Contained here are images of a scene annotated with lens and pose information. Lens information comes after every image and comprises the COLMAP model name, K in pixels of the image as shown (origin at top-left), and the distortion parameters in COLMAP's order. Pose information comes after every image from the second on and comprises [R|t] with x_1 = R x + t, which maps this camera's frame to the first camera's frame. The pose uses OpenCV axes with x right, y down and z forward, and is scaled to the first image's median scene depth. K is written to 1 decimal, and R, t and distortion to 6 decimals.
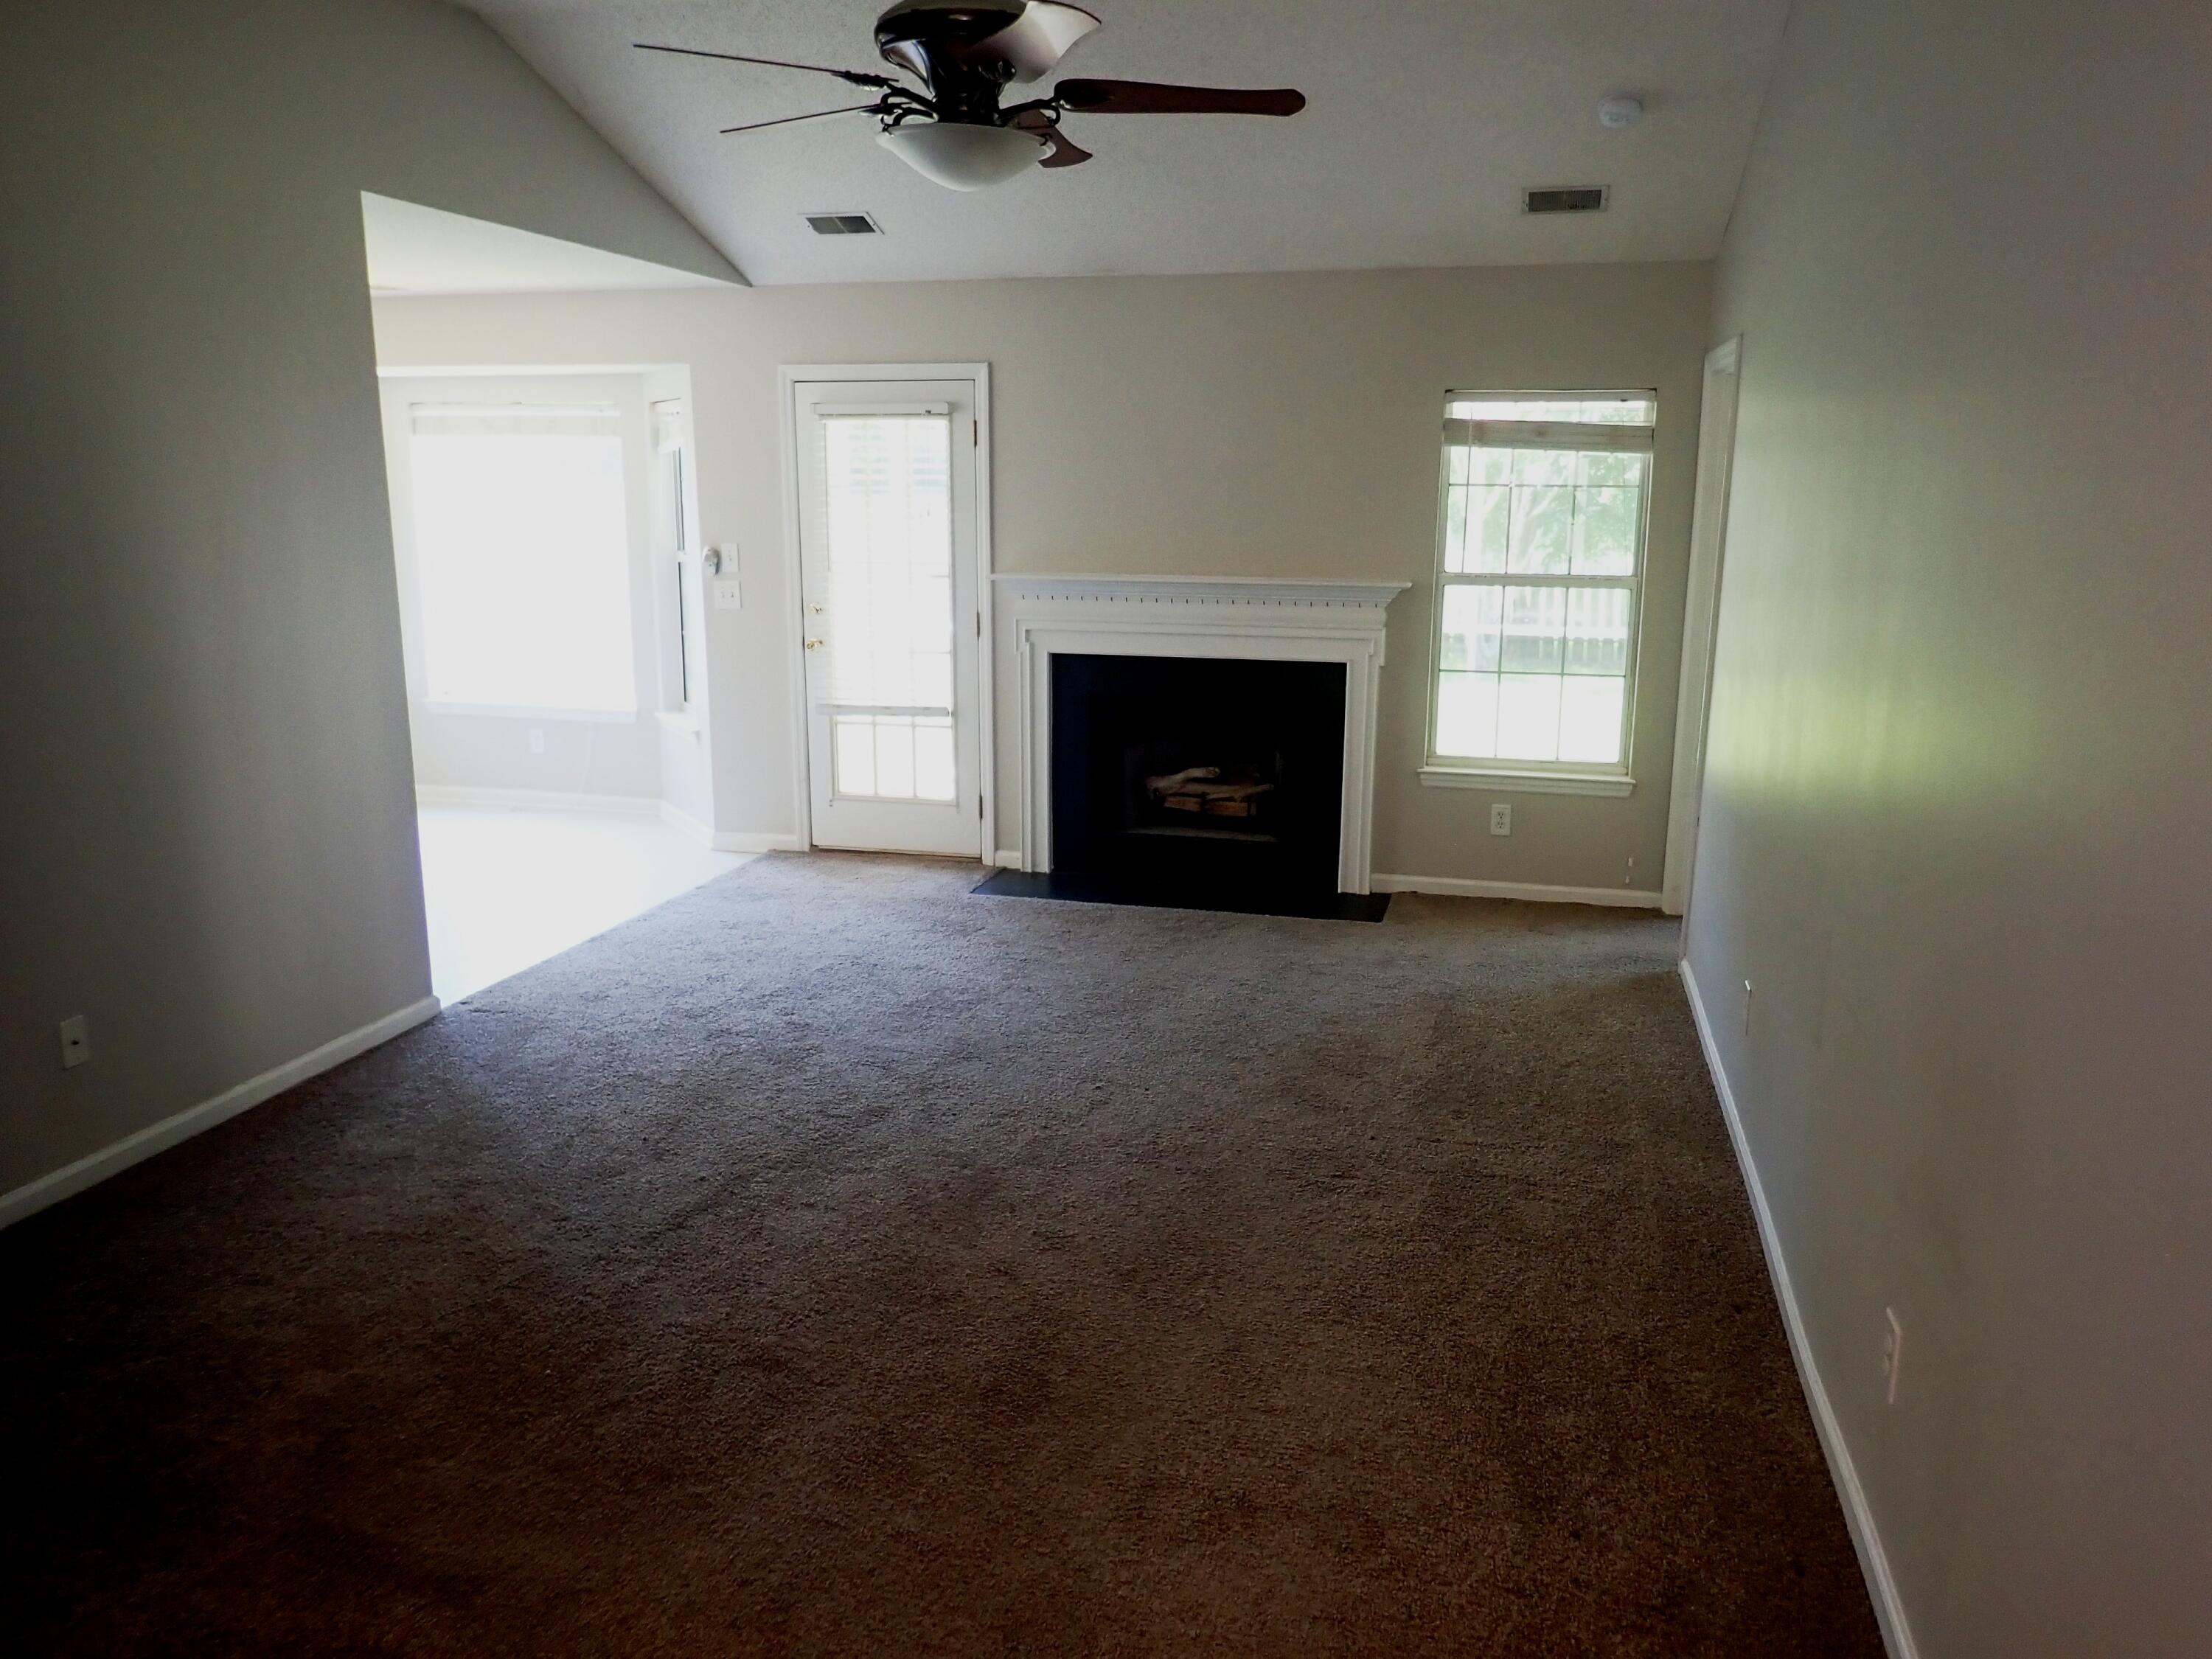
lens RADIAL K [[1623.9, 0, 1106.0], [0, 1623.9, 829.5], [0, 0, 1]] dist [0.000448, -0.008458]
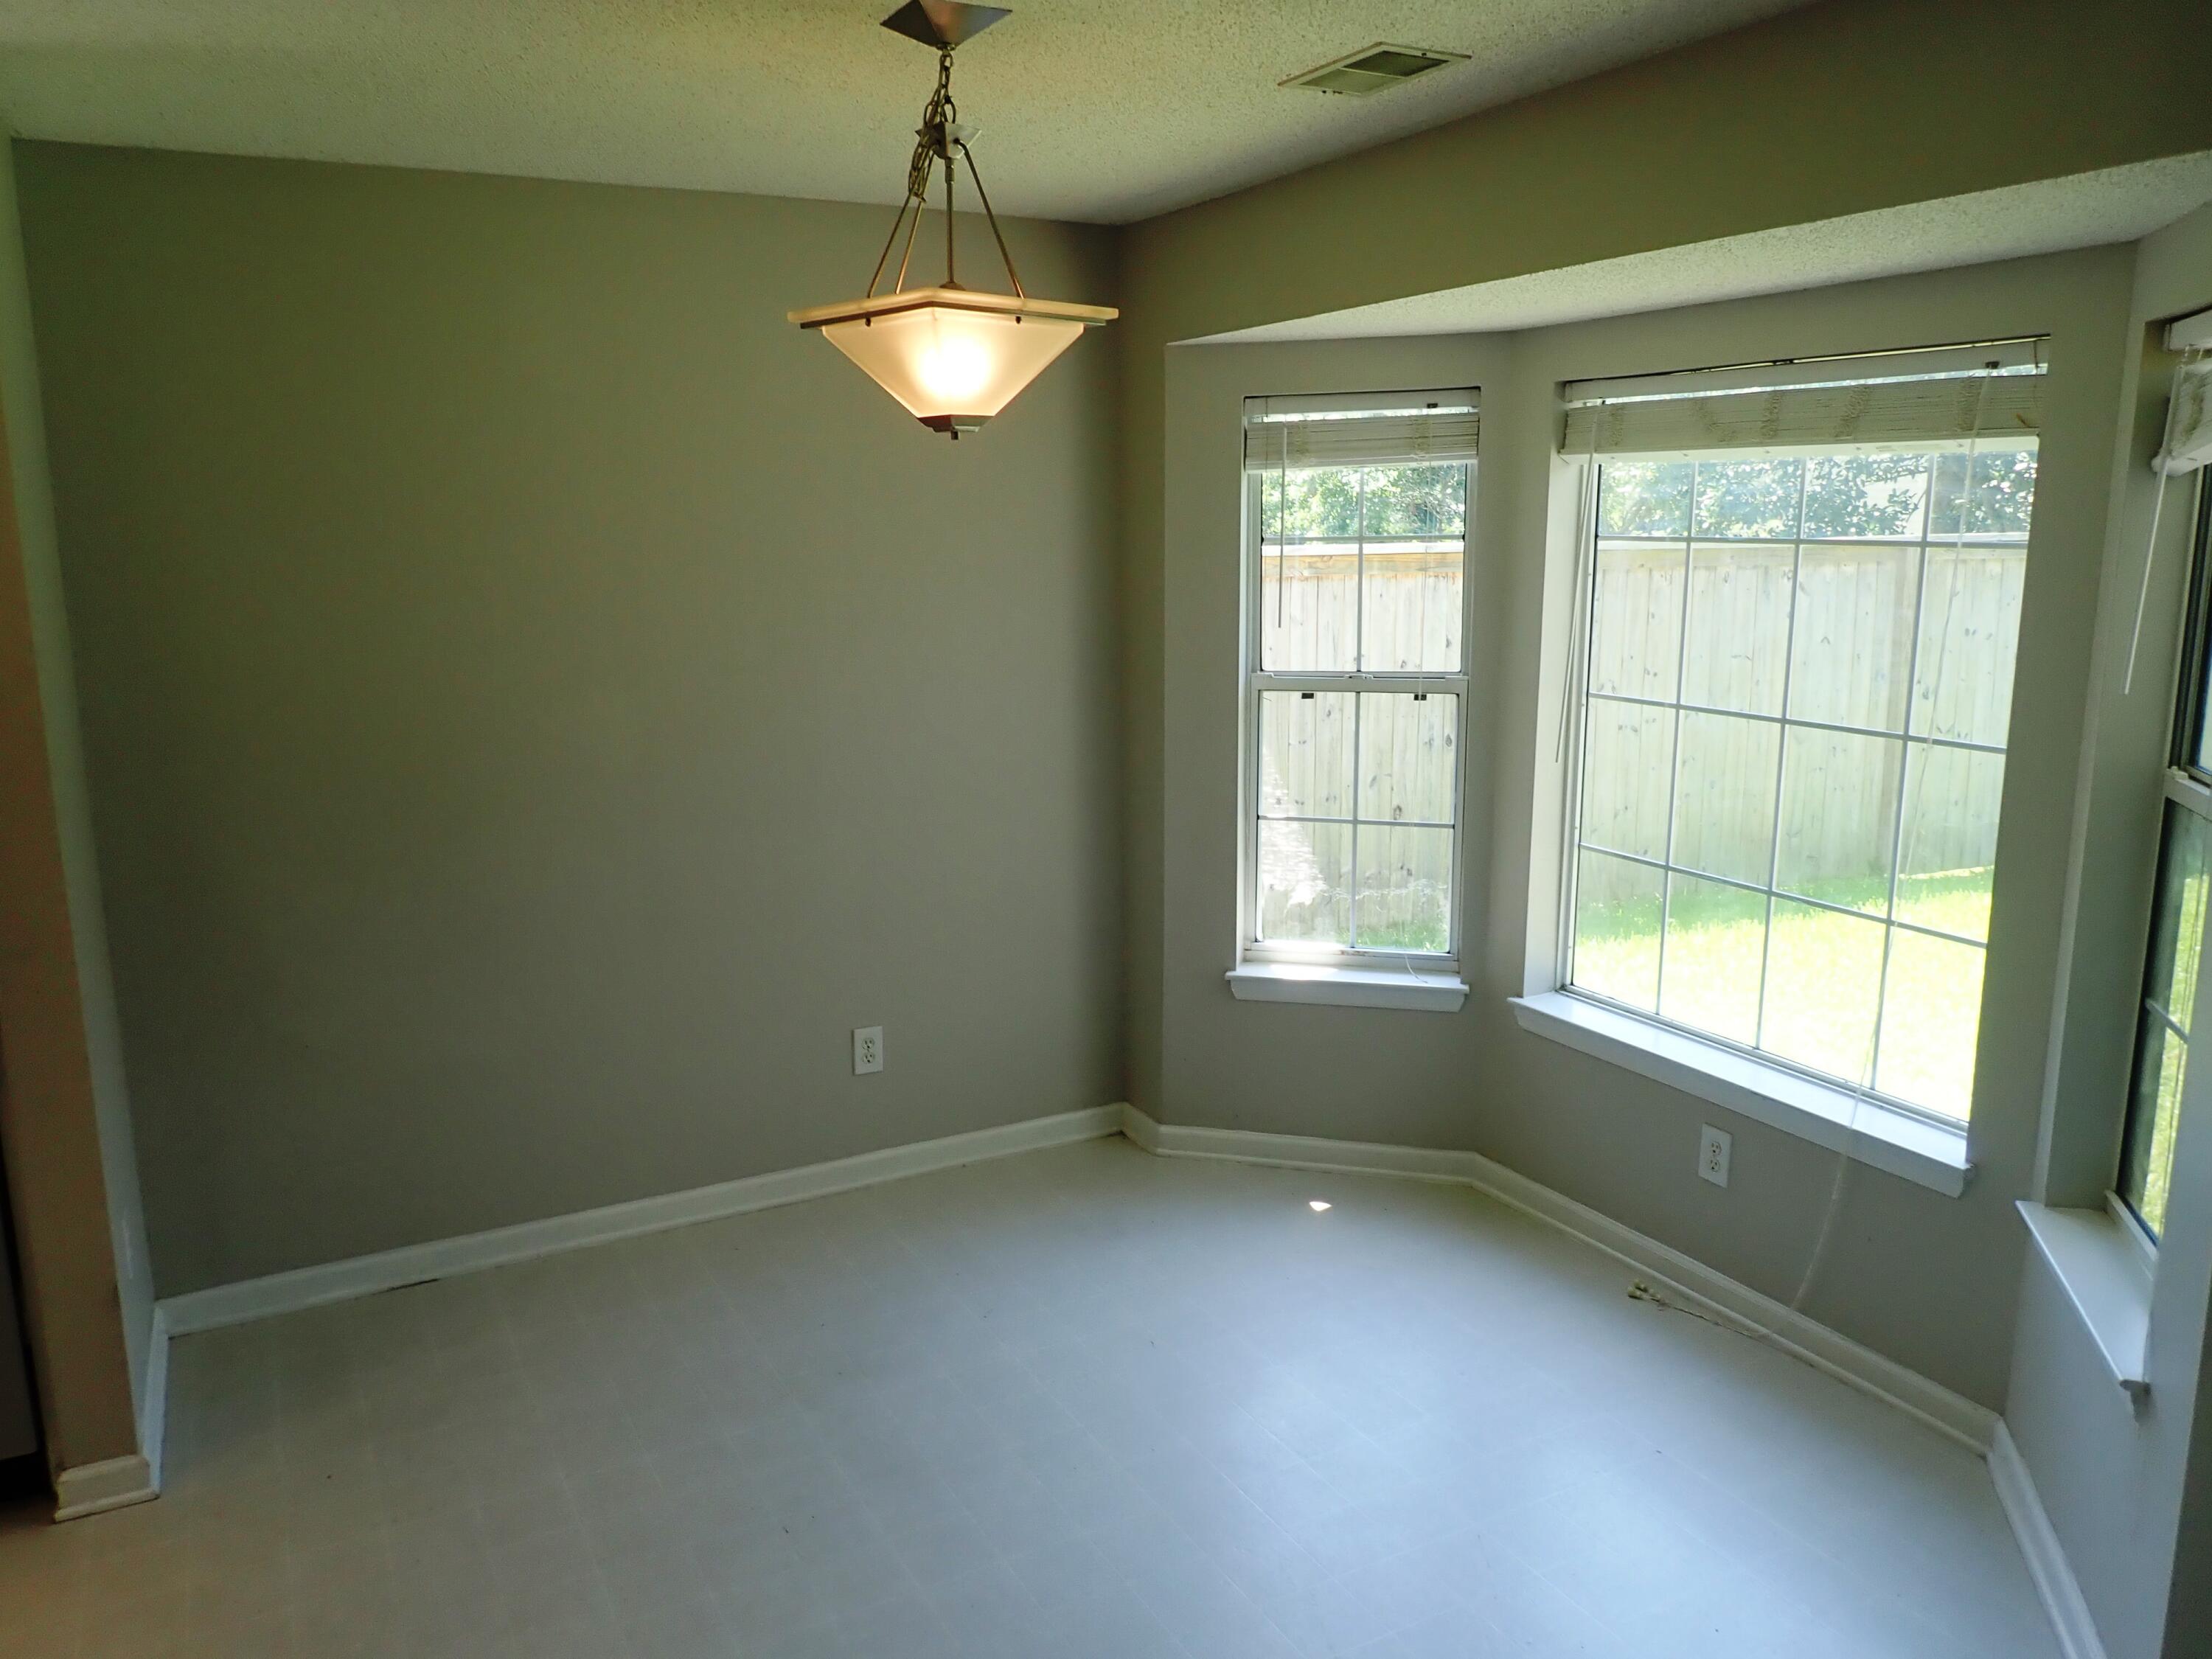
lens RADIAL K [[1623.9, 0, 1106.0], [0, 1623.9, 829.5], [0, 0, 1]] dist [0.000448, -0.008458]
pose [[0.679220, 0.130488, -0.722242, -0.208310], [-0.145926, 0.988431, 0.041346, -0.172372], [0.719282, 0.077311, 0.690403, 0.752702]]
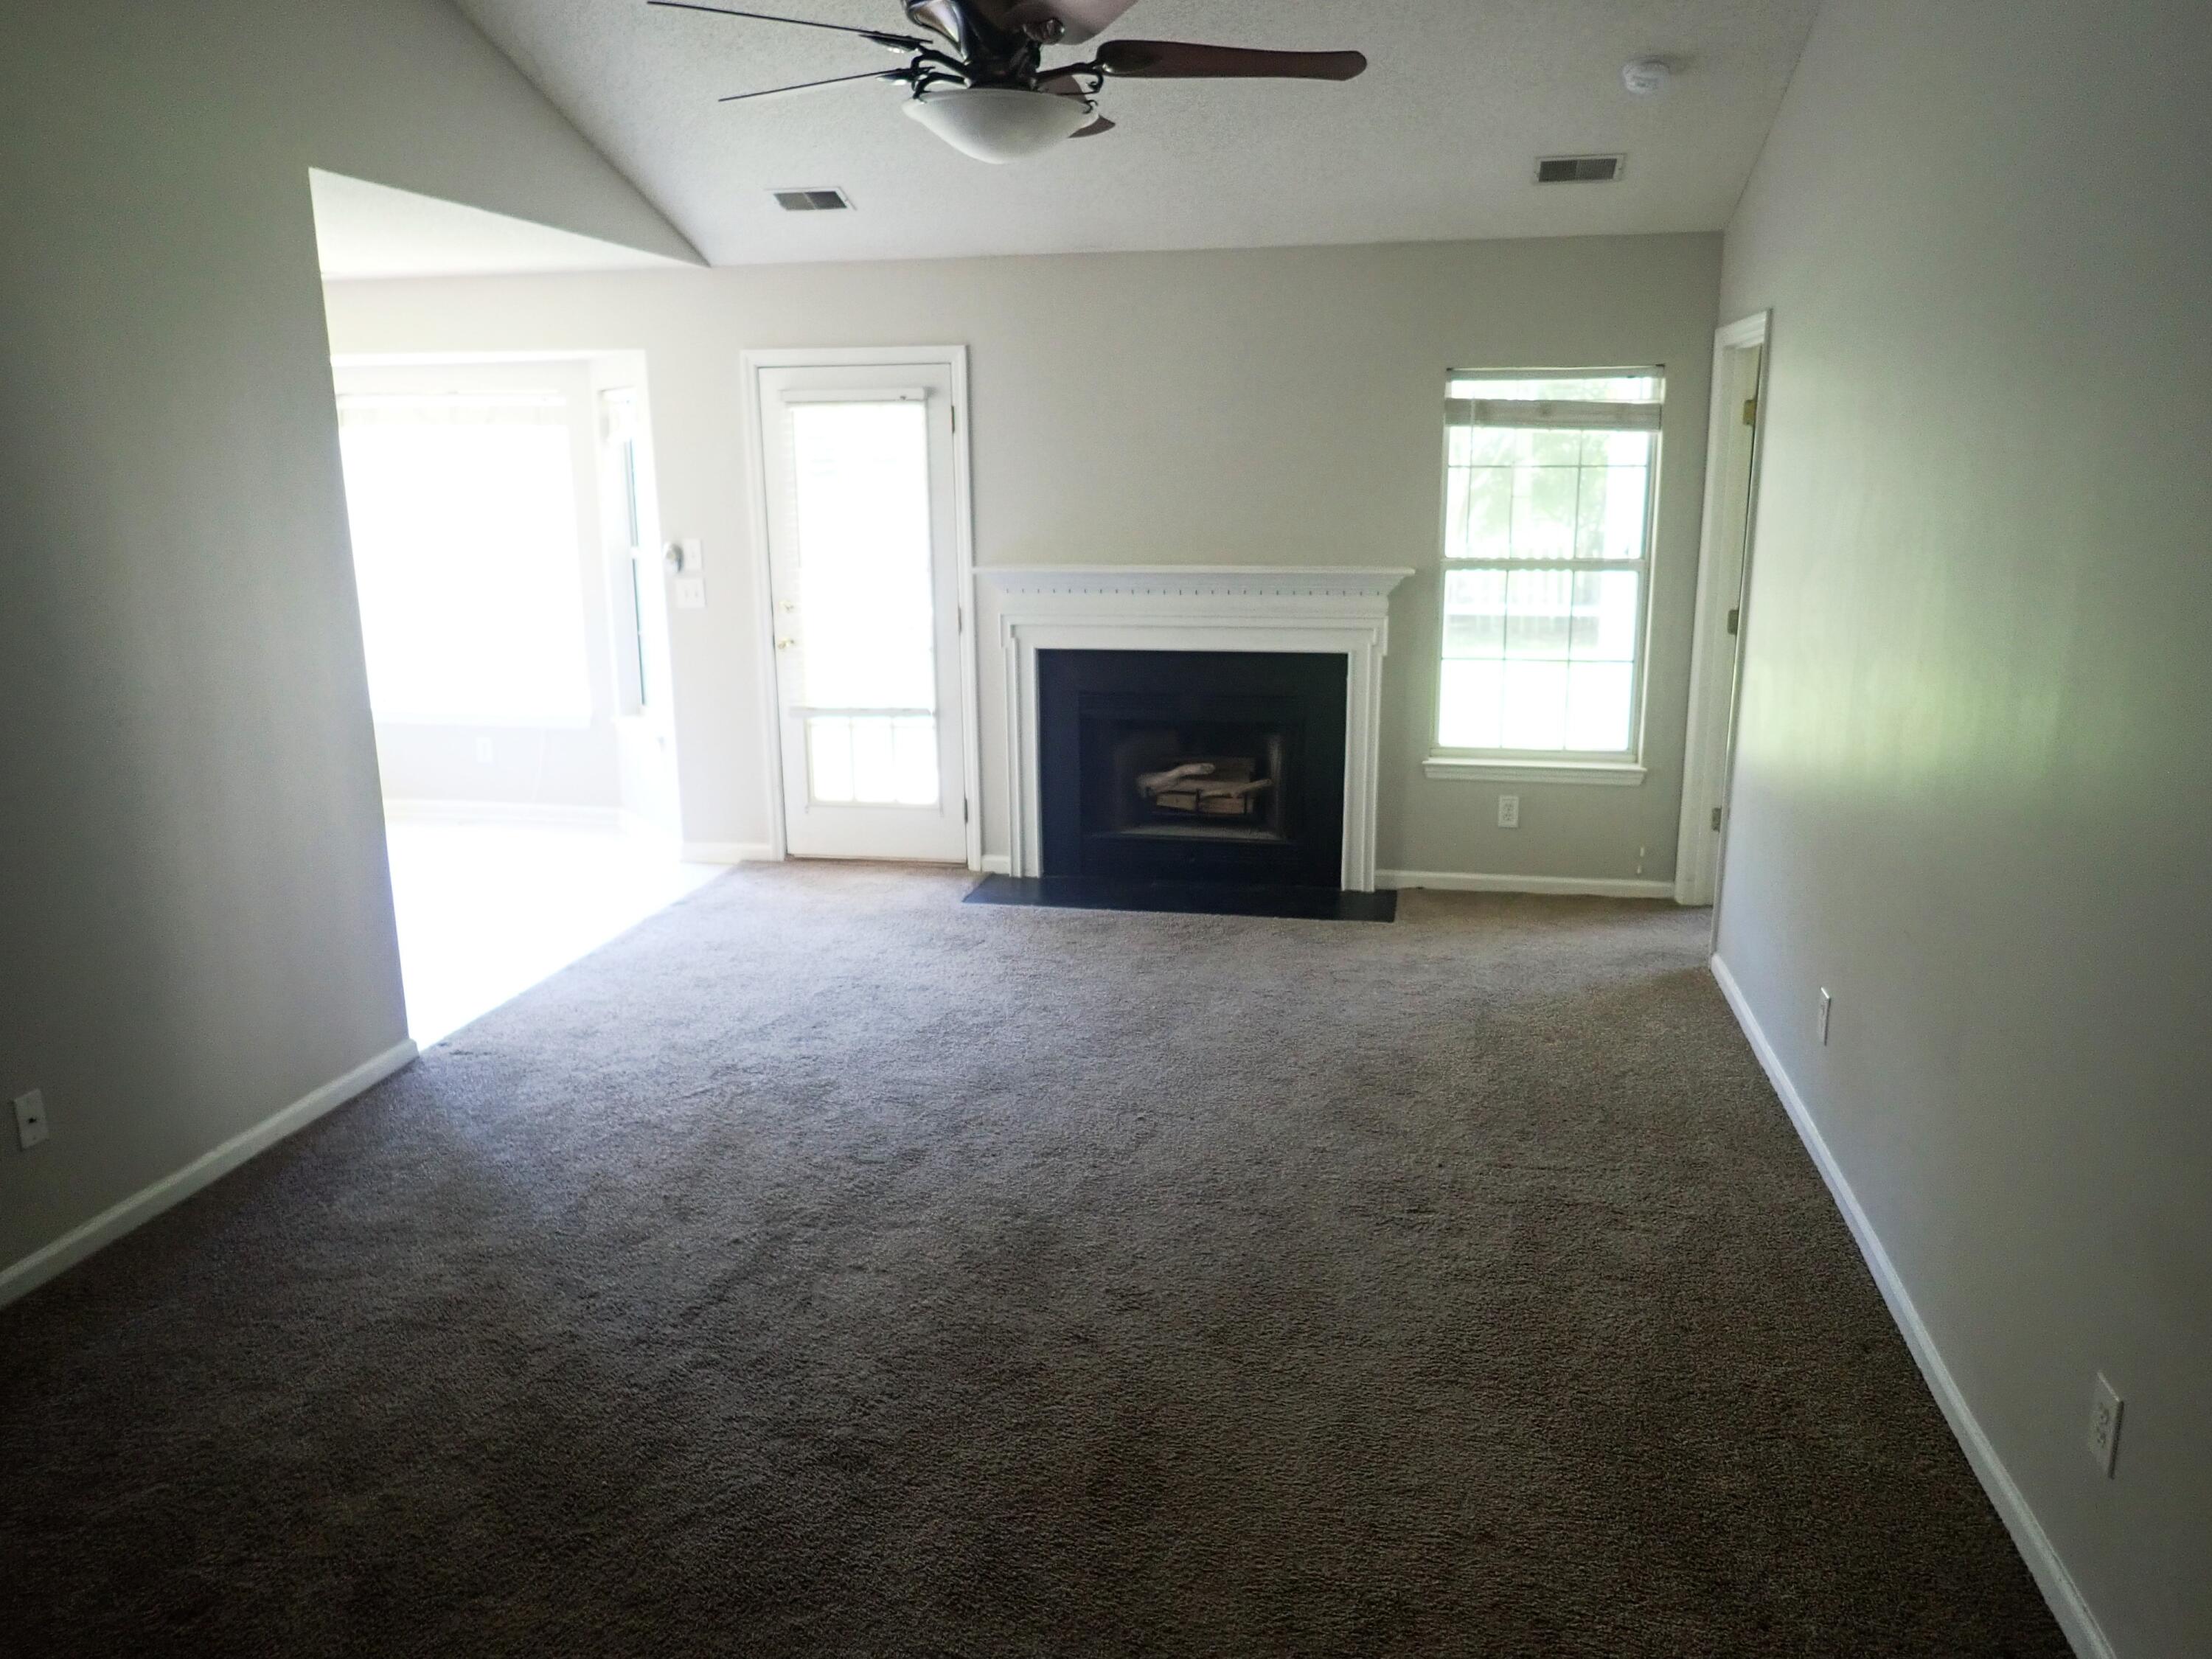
lens RADIAL K [[1623.9, 0, 1106.0], [0, 1623.9, 829.5], [0, 0, 1]] dist [0.000448, -0.008458]
pose [[0.998348, -0.026583, 0.050941, -0.048336], [0.025819, 0.999545, 0.015595, -0.017018], [-0.051333, -0.014254, 0.998580, 0.042911]]
